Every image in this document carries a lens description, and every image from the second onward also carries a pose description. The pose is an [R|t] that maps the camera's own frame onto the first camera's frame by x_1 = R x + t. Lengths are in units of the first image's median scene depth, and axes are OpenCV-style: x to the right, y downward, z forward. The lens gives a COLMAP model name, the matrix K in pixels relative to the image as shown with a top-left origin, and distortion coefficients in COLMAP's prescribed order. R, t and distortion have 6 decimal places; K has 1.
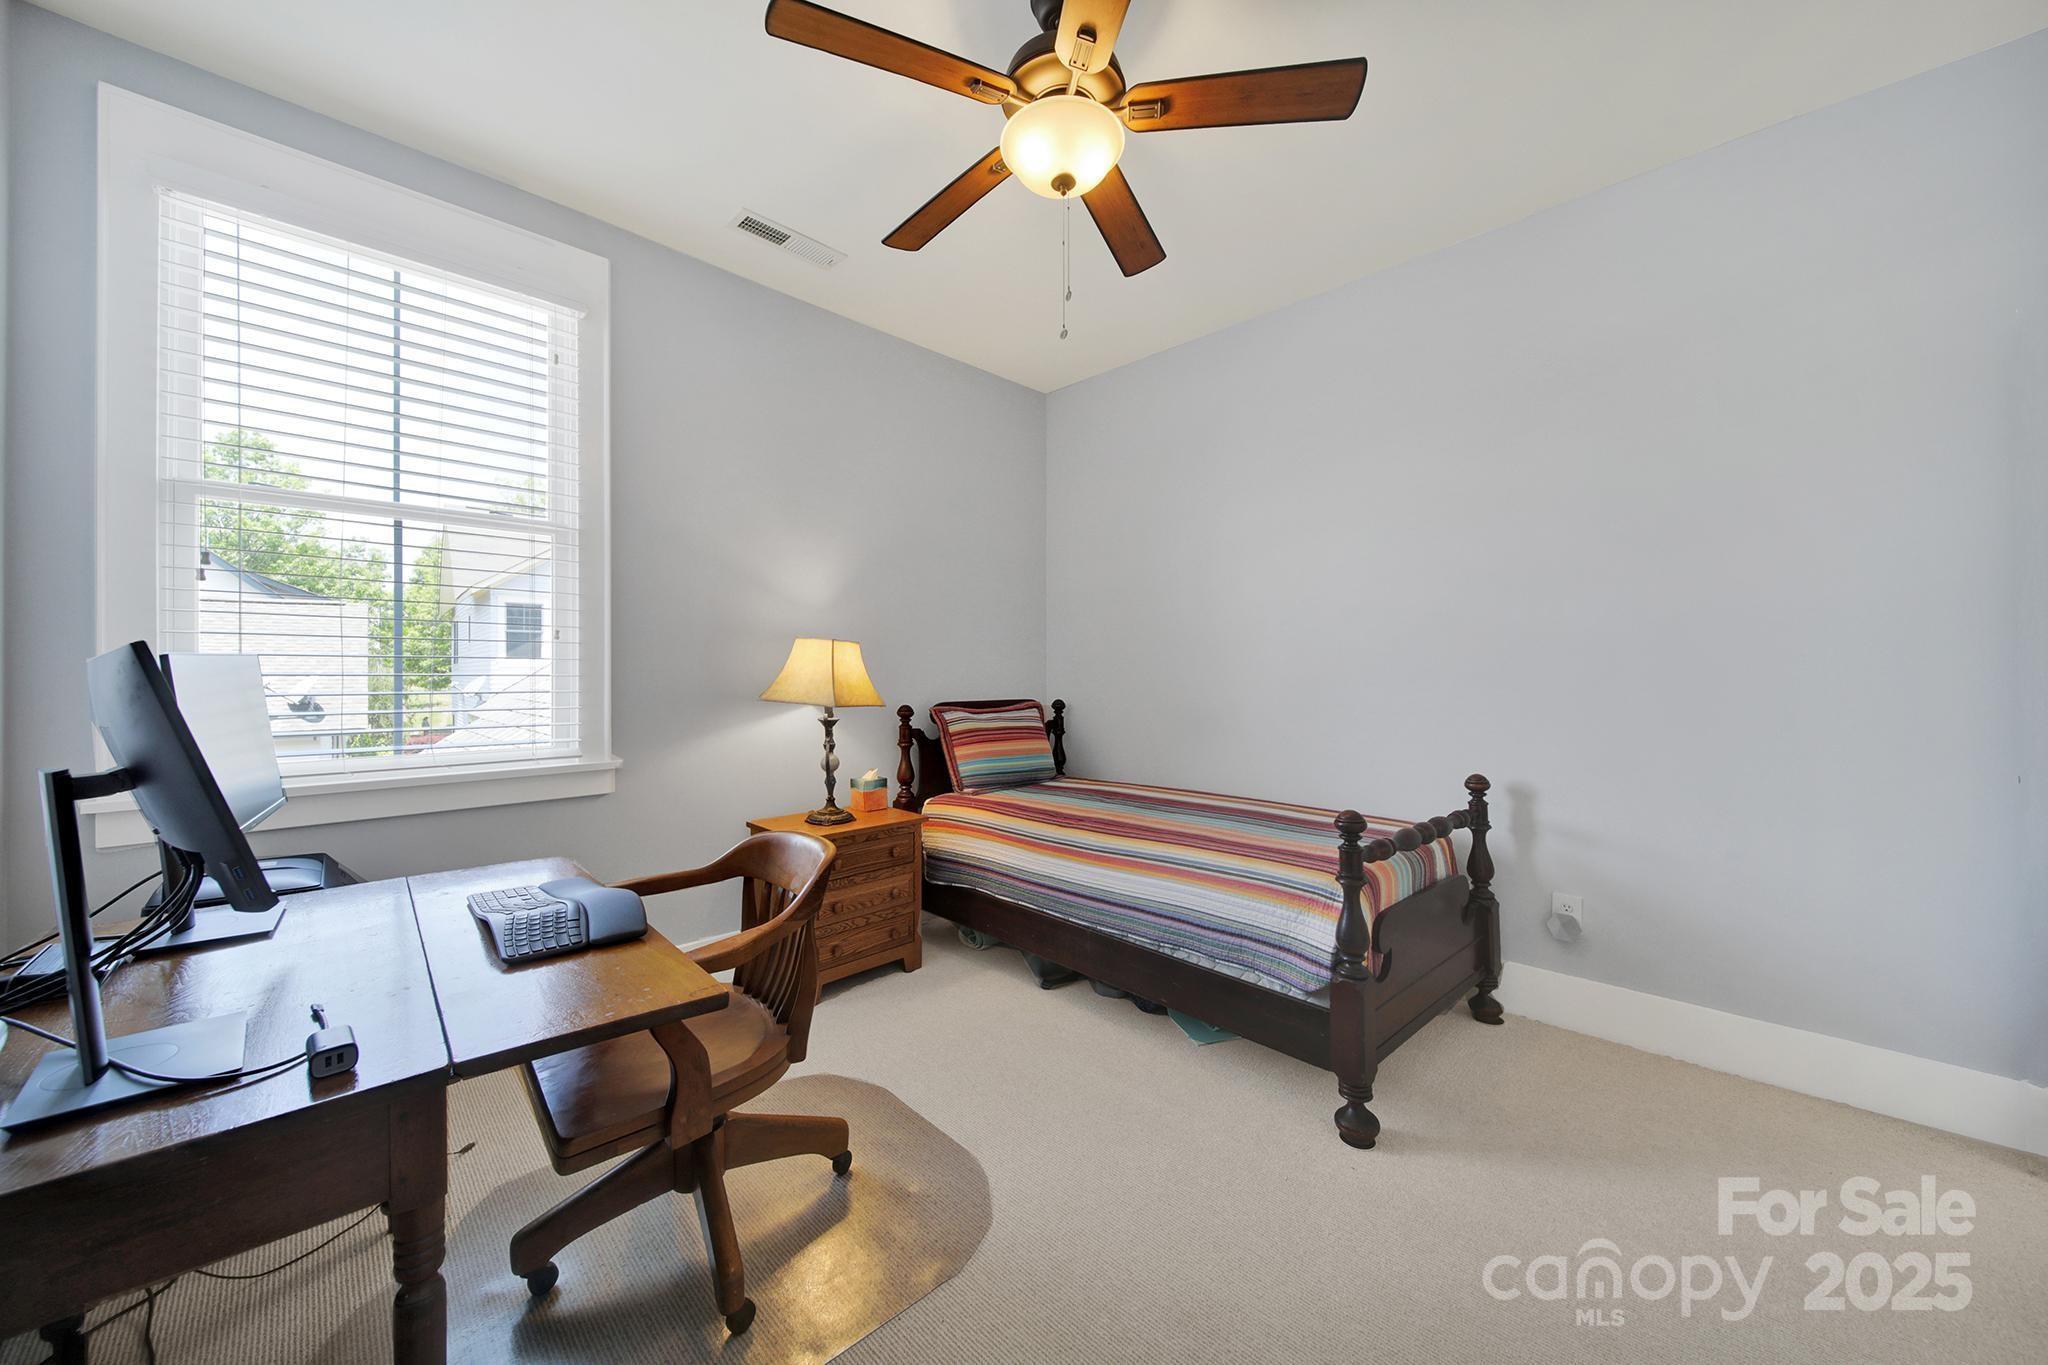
lens RADIAL K [[726.3, 0, 1026.3], [0, 726.3, 672.5], [0, 0, 1]] dist [-0.013242, -0.000160]
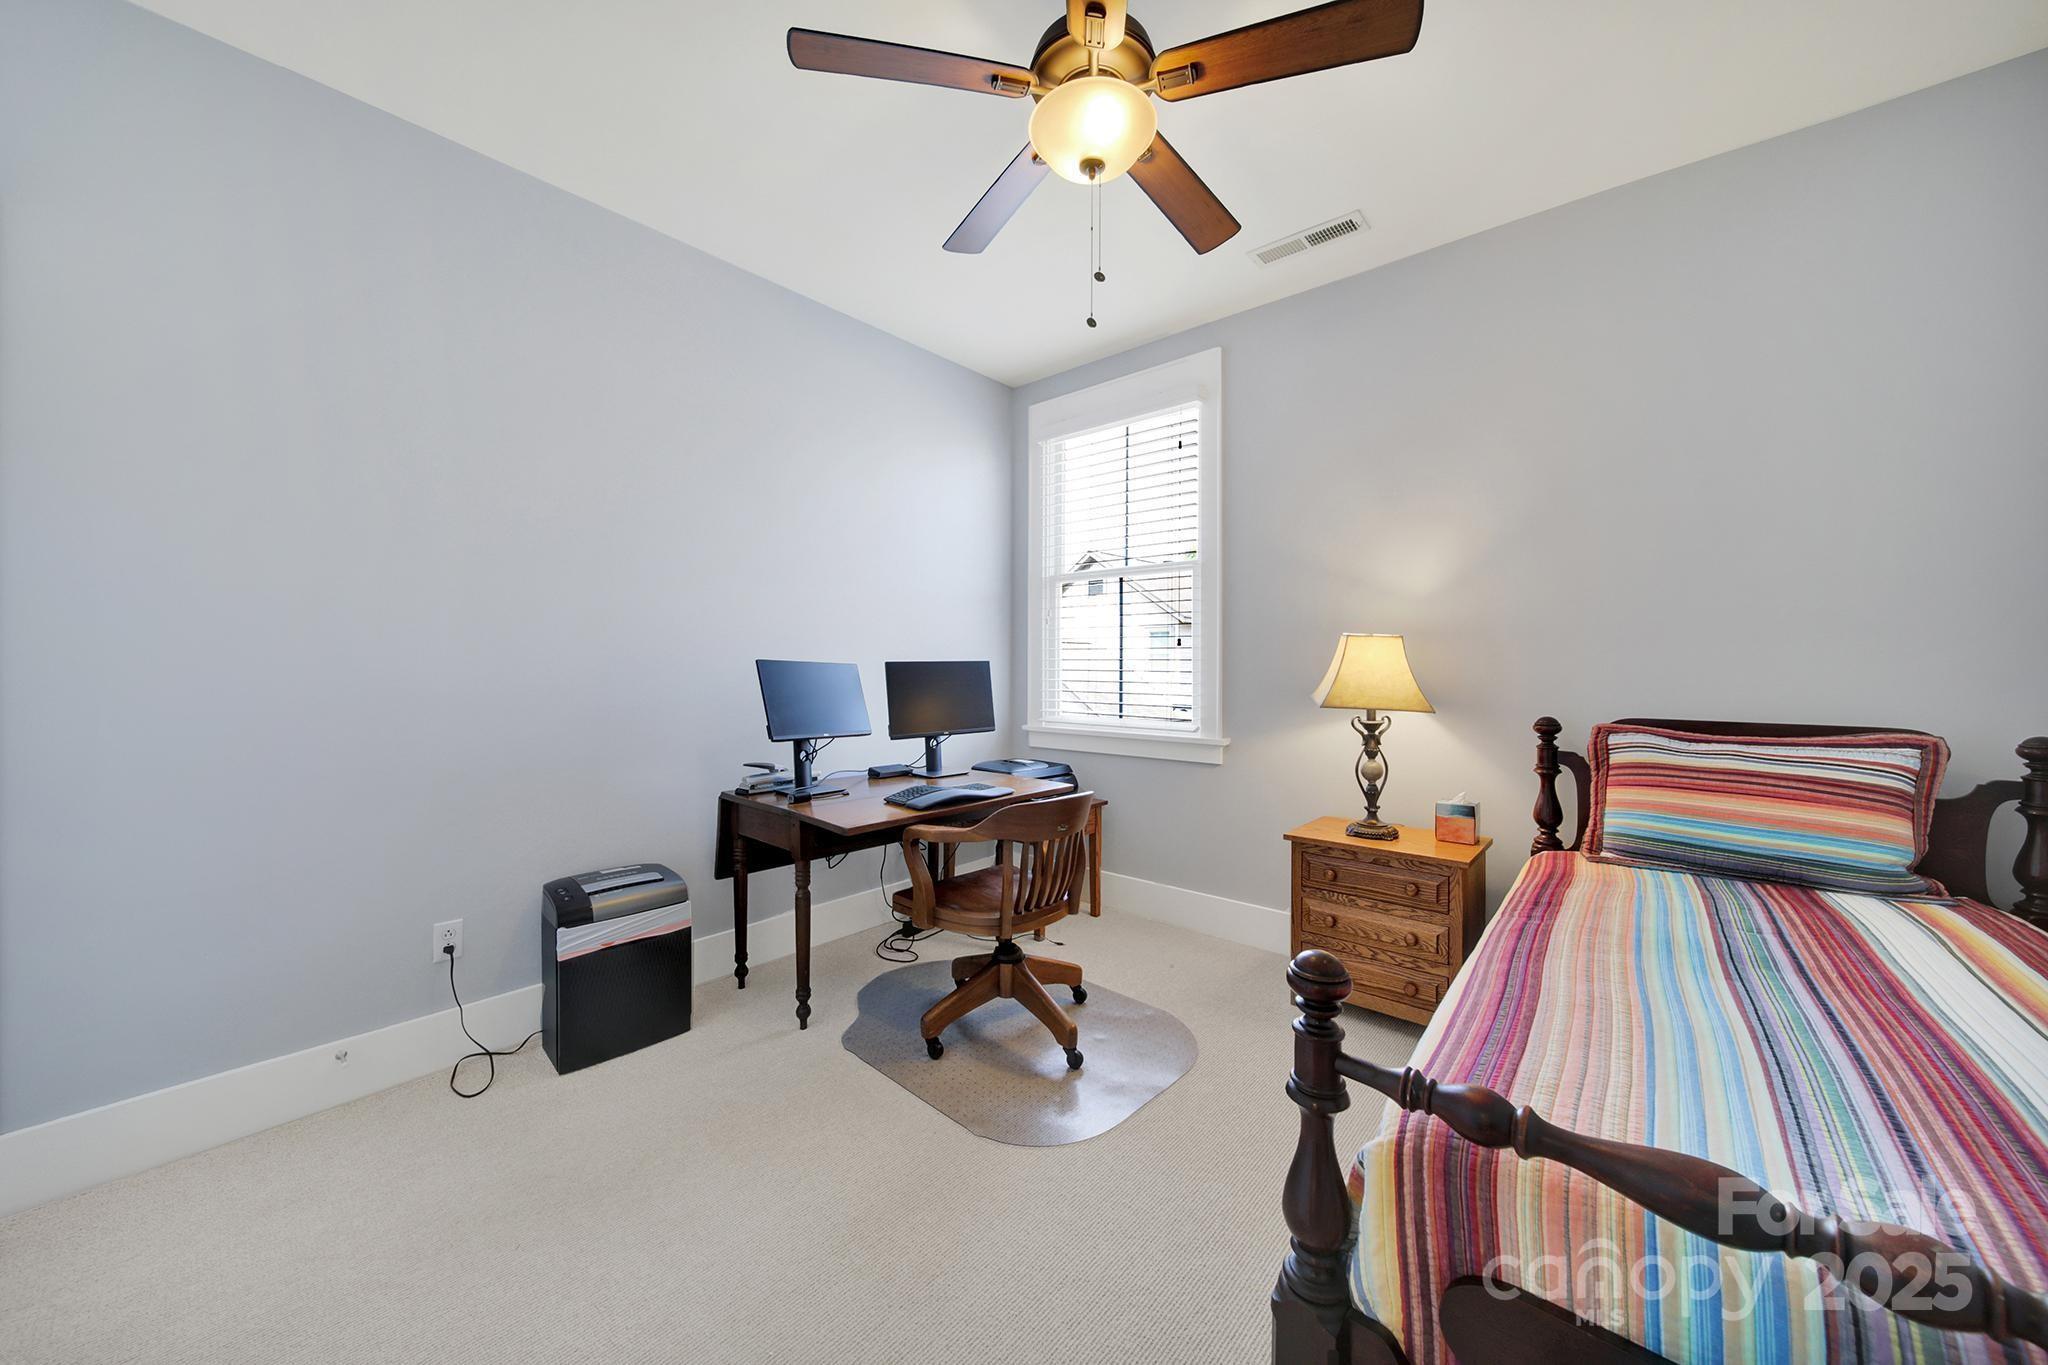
lens RADIAL K [[707.9, 0, 1027.1], [0, 707.9, 663.0], [0, 0, 1]] dist [0.000122, -0.000006]
pose [[0.102225, -0.003818, -0.994754, 0.572024], [-0.005156, 0.999977, -0.004368, -0.004463], [0.994748, 0.005576, 0.102203, 0.477365]]
